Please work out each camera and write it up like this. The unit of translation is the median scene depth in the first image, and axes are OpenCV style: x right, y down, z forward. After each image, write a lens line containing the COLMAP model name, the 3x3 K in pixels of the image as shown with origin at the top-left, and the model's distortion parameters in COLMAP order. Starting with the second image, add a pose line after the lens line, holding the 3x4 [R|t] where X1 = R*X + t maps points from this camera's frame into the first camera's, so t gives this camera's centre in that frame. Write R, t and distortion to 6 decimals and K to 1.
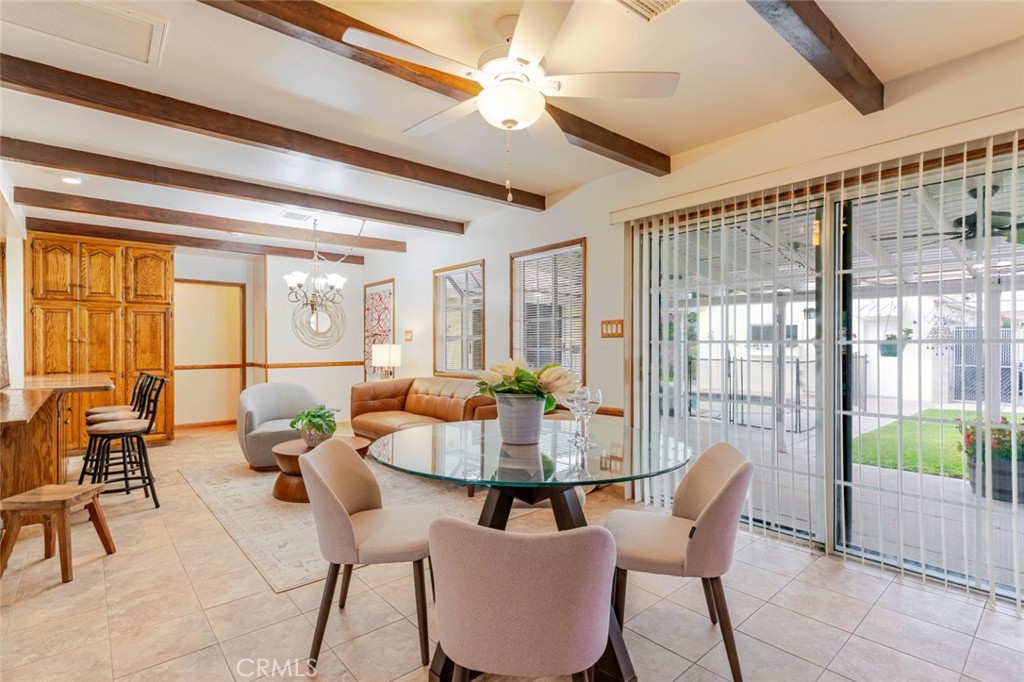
lens RADIAL K [[493.5, 0, 505.7], [0, 493.5, 346.1], [0, 0, 1]] dist [0.004298, -0.000532]
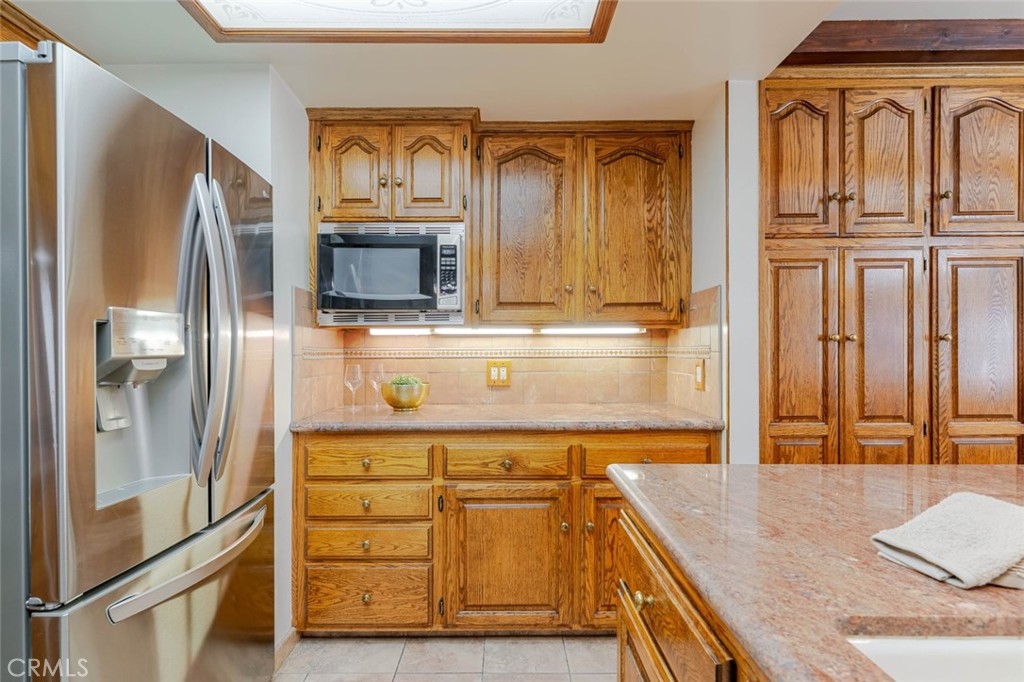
lens RADIAL K [[493.5, 0, 503.1], [0, 493.5, 341.5], [0, 0, 1]] dist [0.004298, -0.000532]
pose [[0.761720, -0.003466, -0.647897, -0.810385], [-0.002224, 0.999966, -0.007964, -0.004578], [0.647903, 0.007507, 0.761686, 0.528250]]
